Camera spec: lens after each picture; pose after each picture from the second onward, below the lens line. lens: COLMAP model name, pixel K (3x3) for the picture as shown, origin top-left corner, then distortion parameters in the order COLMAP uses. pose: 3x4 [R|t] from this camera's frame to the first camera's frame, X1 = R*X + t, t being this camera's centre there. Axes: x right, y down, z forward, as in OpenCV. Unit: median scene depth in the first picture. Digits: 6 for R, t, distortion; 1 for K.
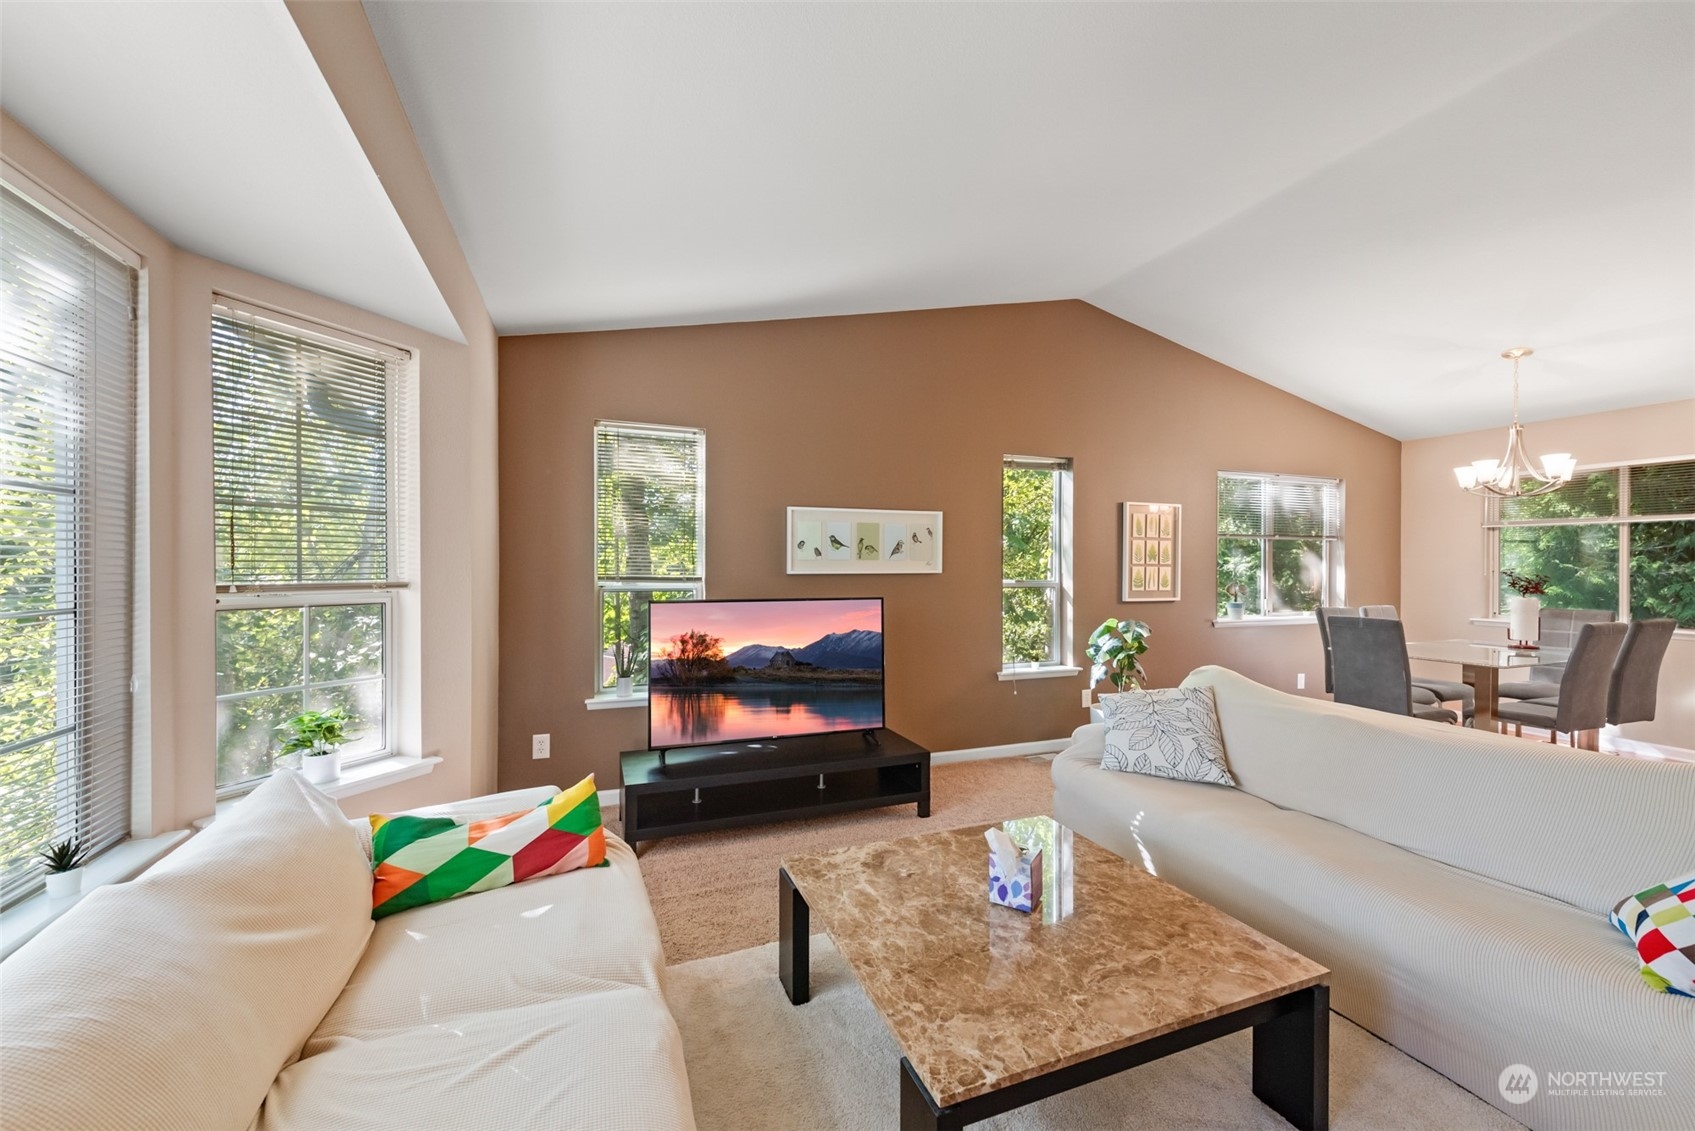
lens RADIAL K [[664.1, 0, 846.5], [0, 664.1, 574.8], [0, 0, 1]] dist [0.010357, -0.003077]
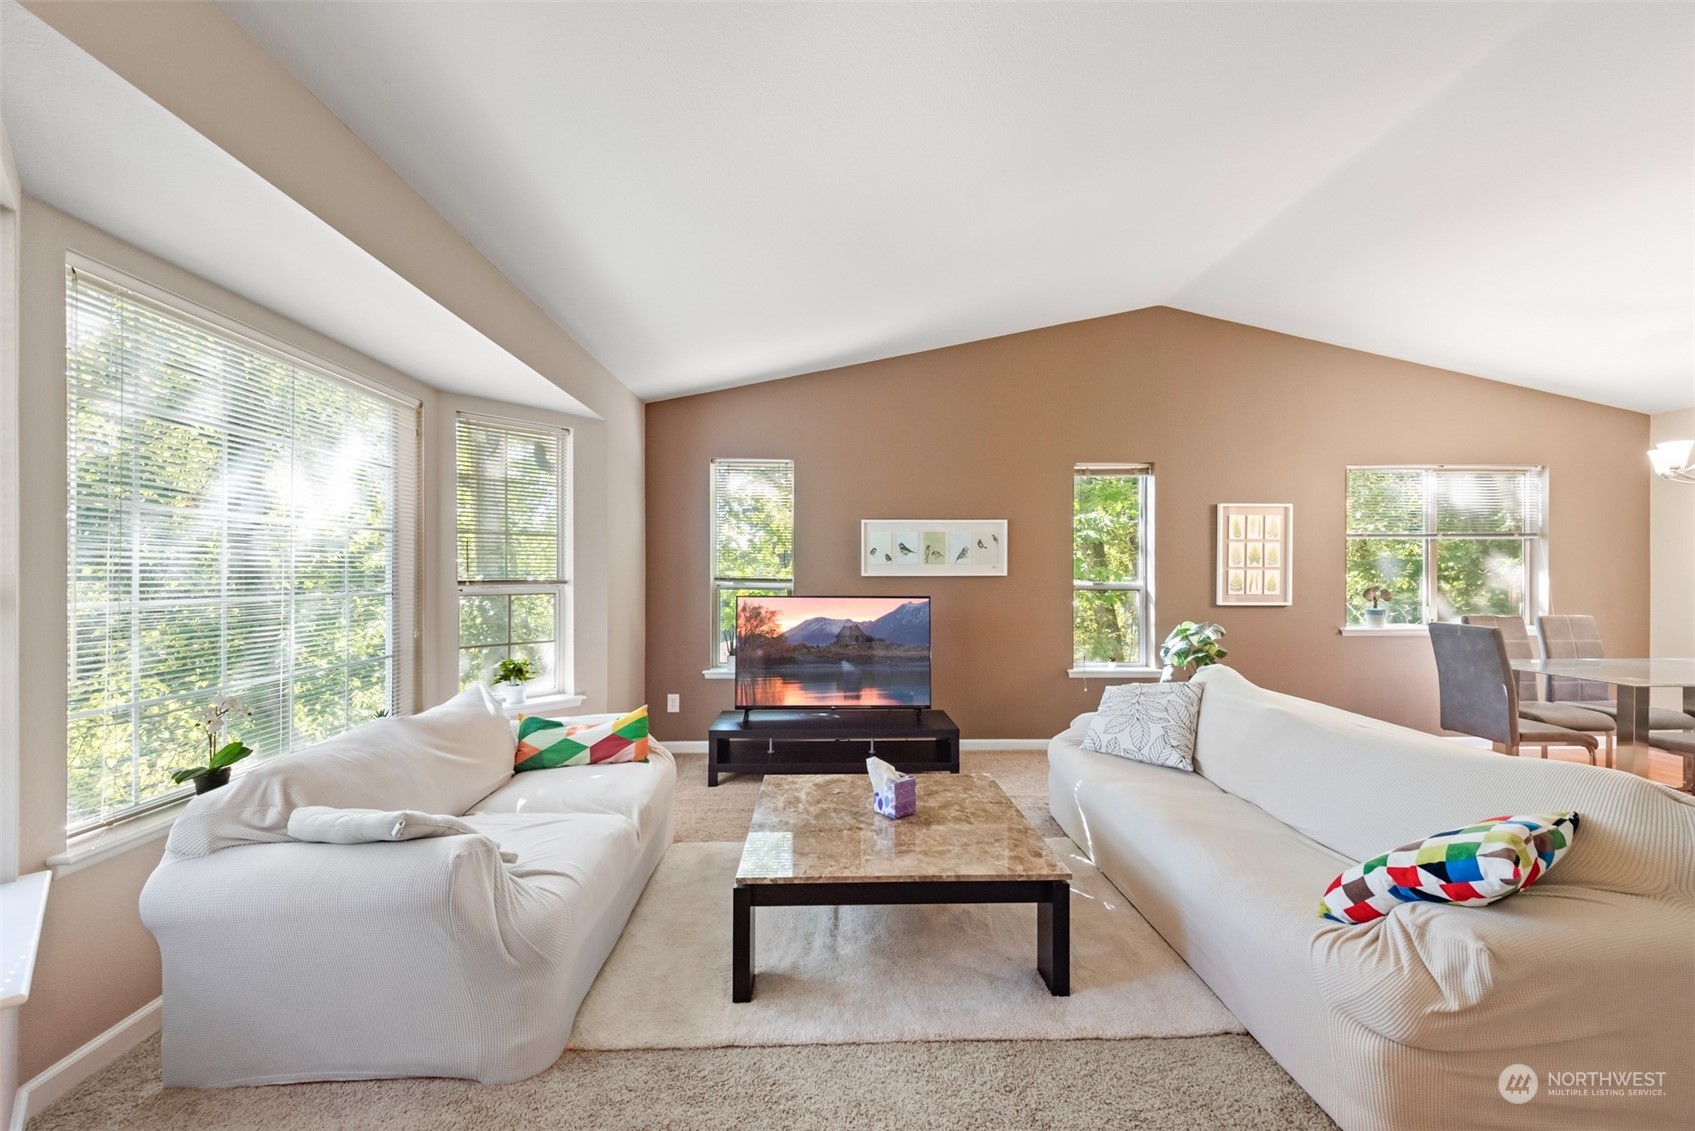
lens RADIAL K [[672.8, 0, 837.8], [0, 672.8, 577.5], [0, 0, 1]] dist [0.012371, -0.003660]
pose [[0.942810, 0.002611, -0.333320, 0.298975], [-0.003576, 0.999991, -0.002280, 0.004722], [0.333311, 0.003342, 0.942811, -0.170256]]
